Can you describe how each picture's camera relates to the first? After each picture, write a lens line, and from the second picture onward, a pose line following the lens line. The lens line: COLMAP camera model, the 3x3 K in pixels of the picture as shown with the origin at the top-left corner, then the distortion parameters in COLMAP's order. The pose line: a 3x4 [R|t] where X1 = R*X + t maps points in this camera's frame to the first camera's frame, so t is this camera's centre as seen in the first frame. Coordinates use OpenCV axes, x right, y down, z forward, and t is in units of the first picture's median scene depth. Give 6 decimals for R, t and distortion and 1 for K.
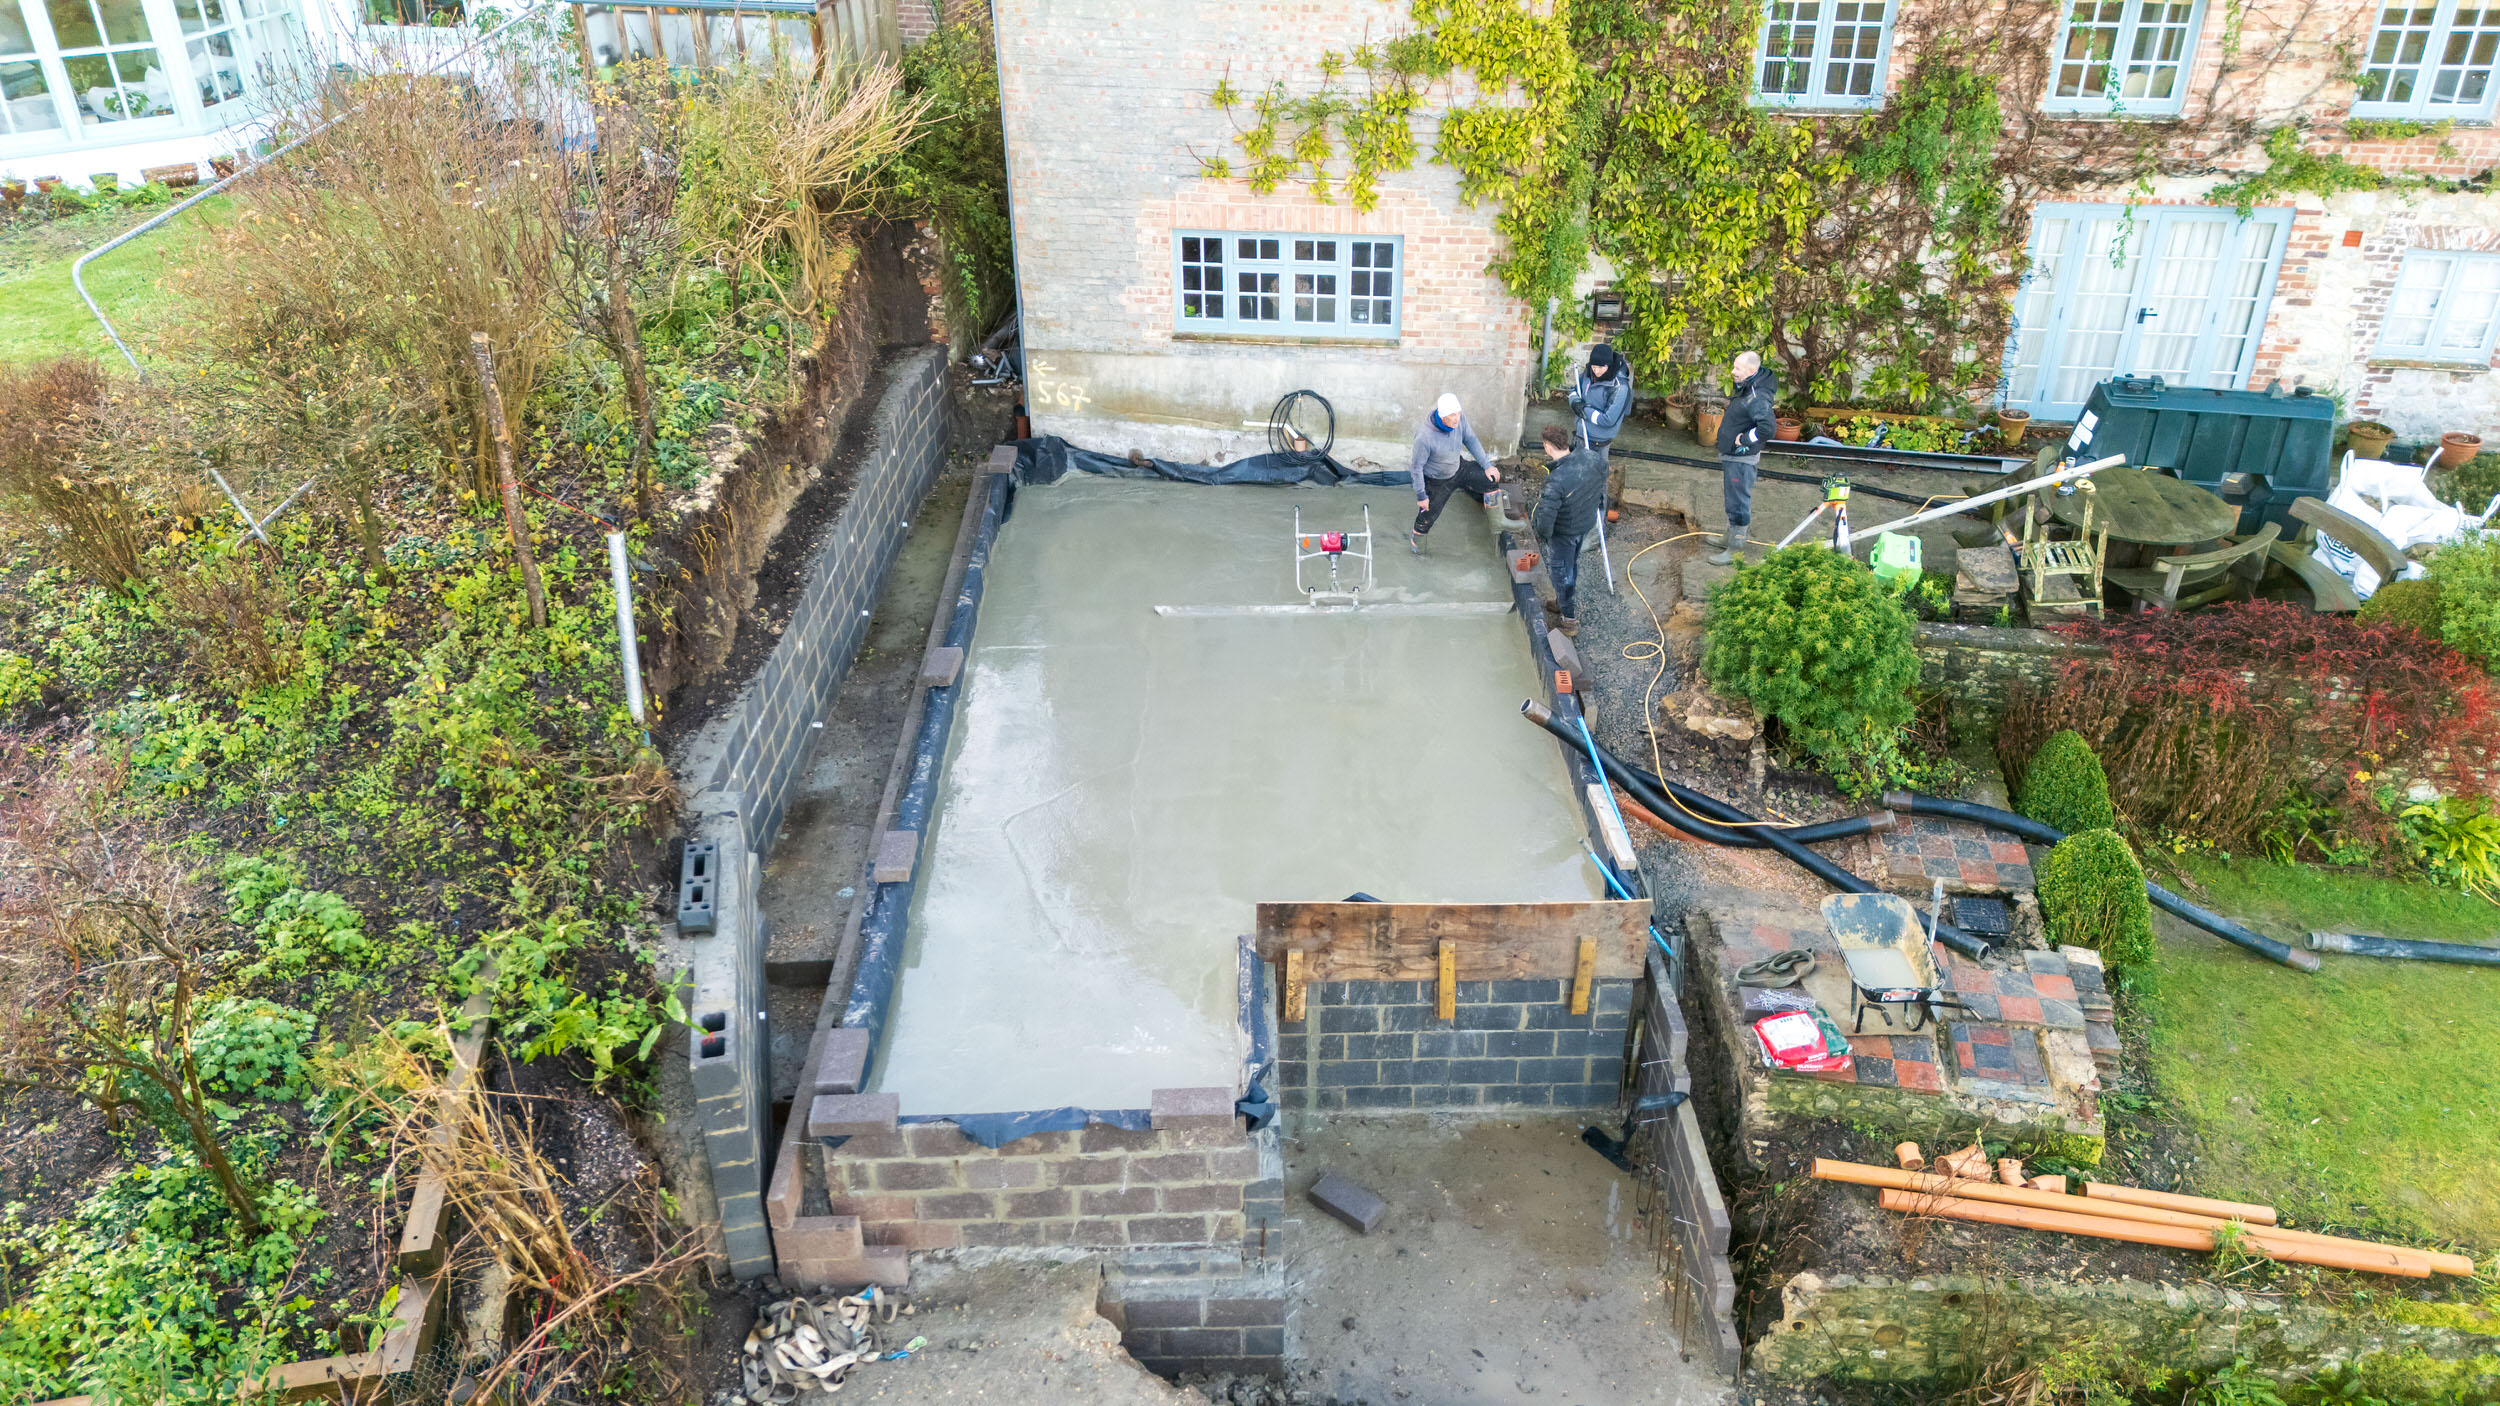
lens RADIAL K [[1827.1, 0, 1241.0], [0, 1827.1, 711.4], [0, 0, 1]] dist [0.081551, -0.084468]
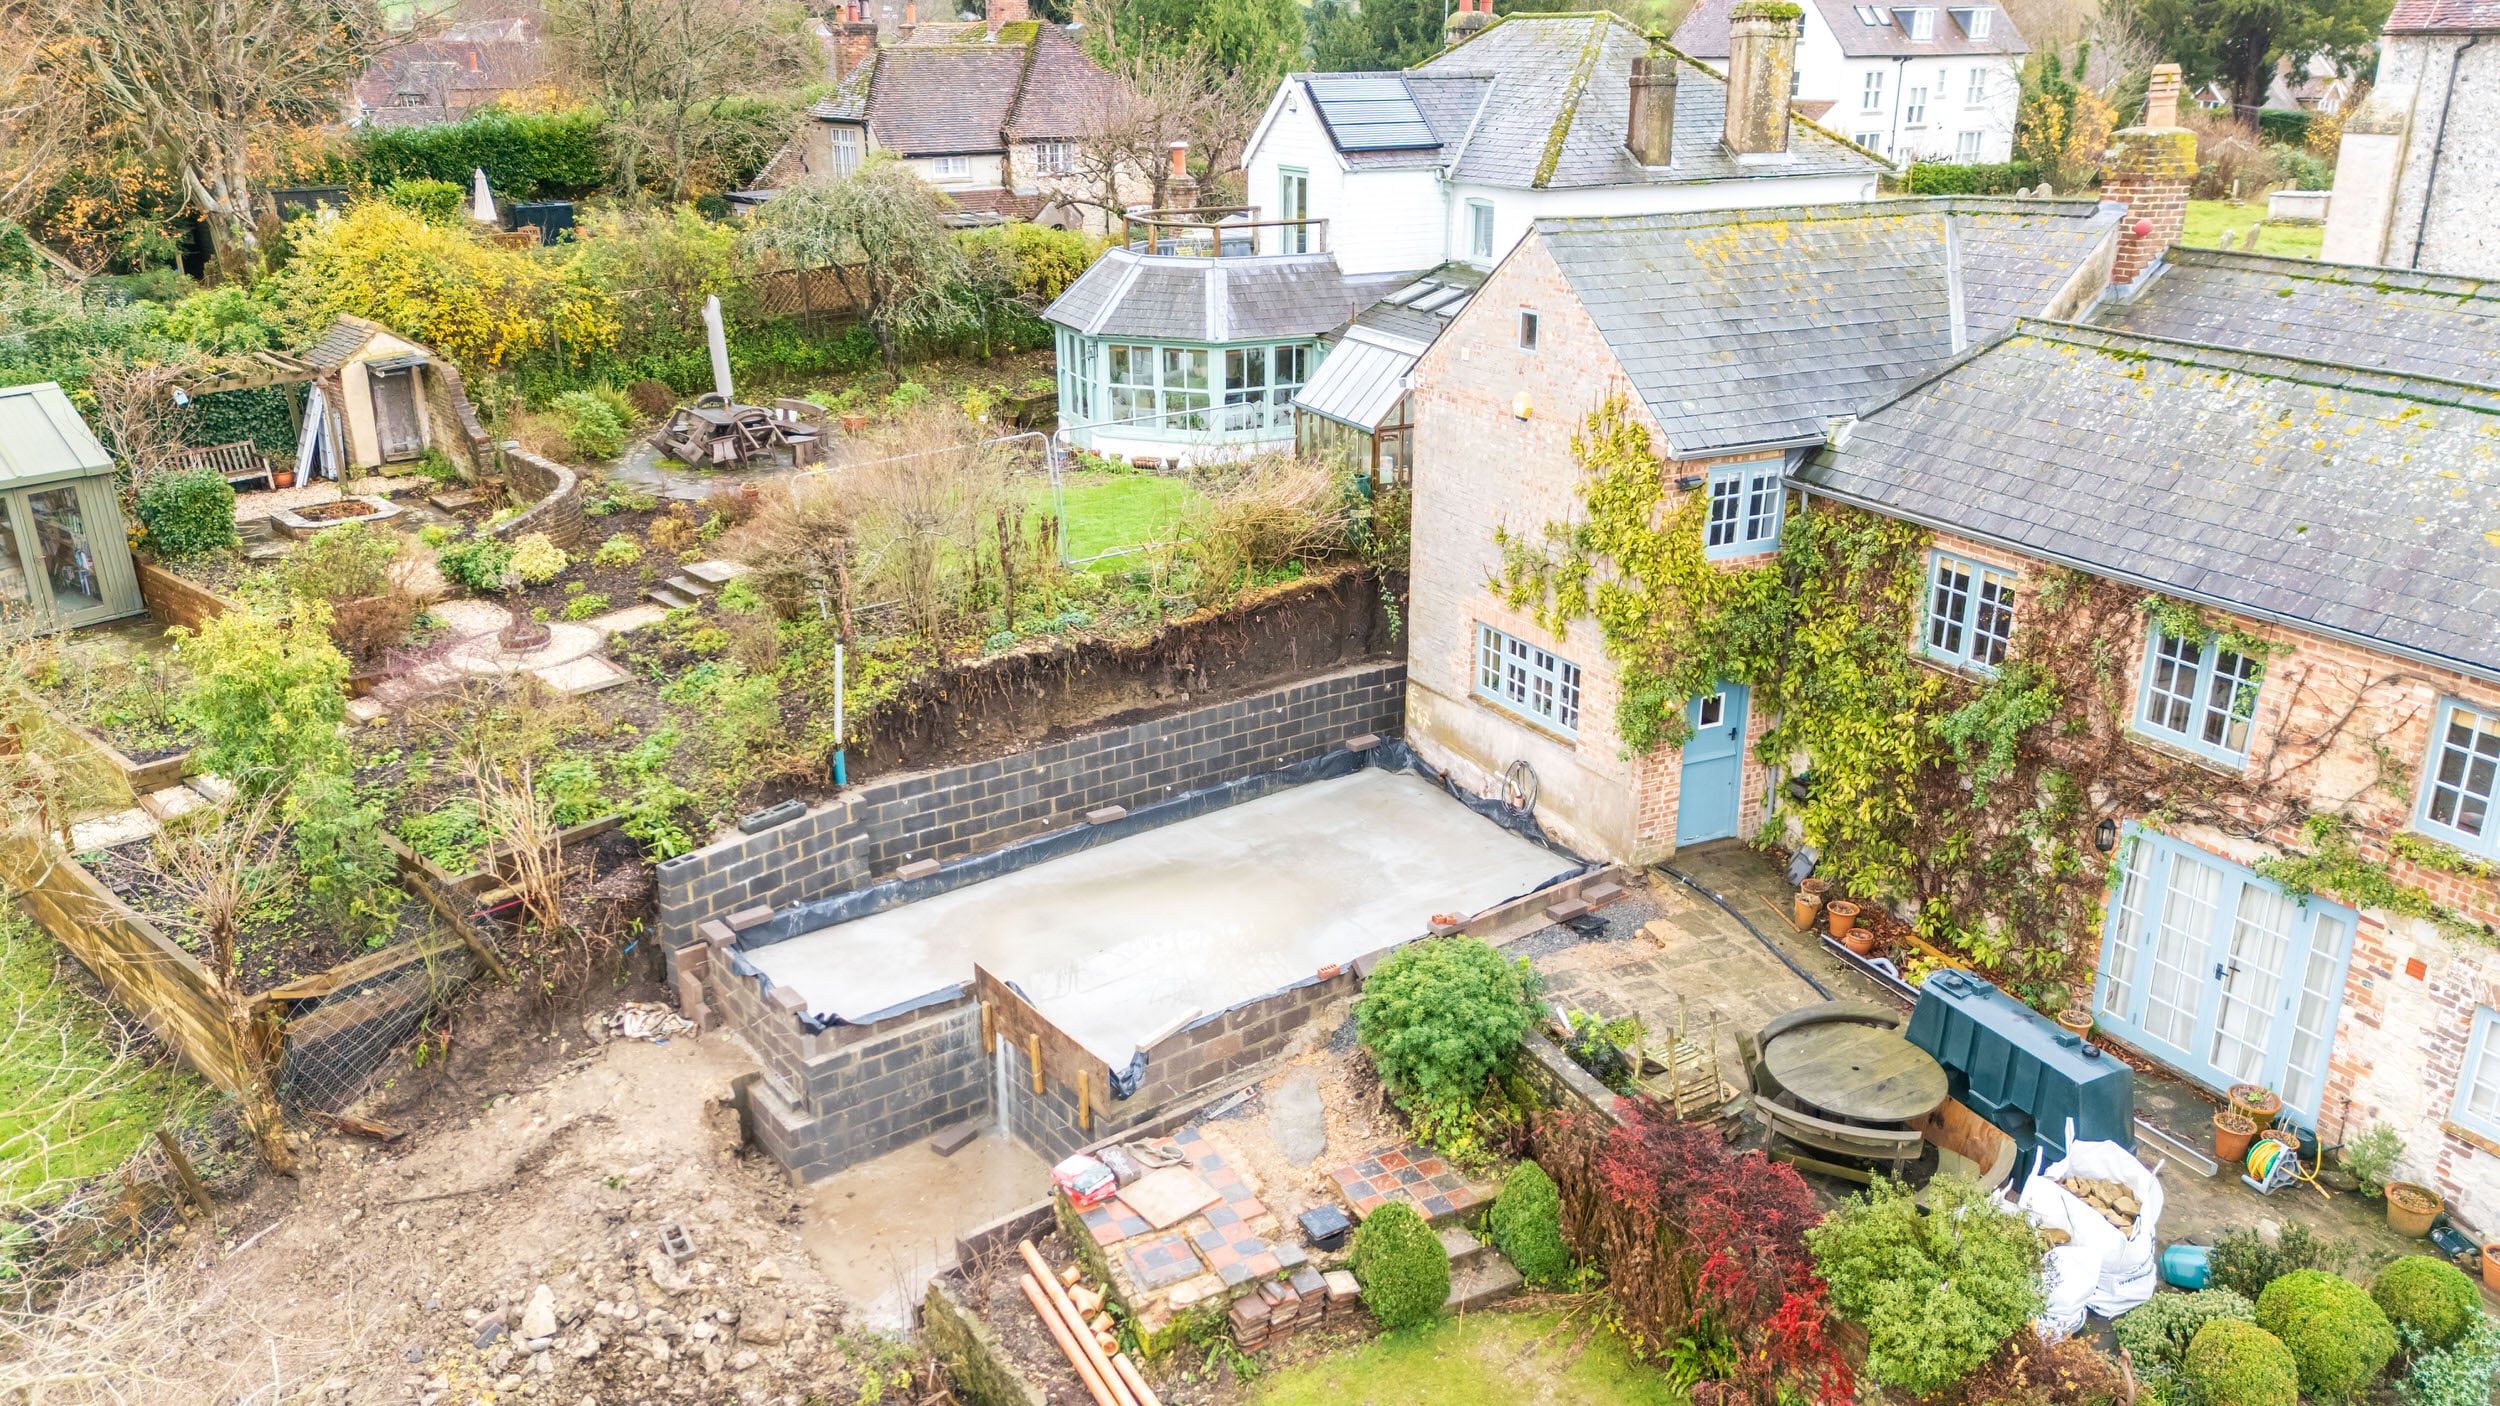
lens RADIAL K [[1827.1, 0, 1244.6], [0, 1827.1, 709.3], [0, 0, 1]] dist [0.081551, -0.084468]
pose [[0.593001, 0.283701, -0.753567, 0.933867], [-0.411894, 0.911037, 0.018855, -0.162948], [0.691876, 0.299209, 0.657101, 0.014816]]
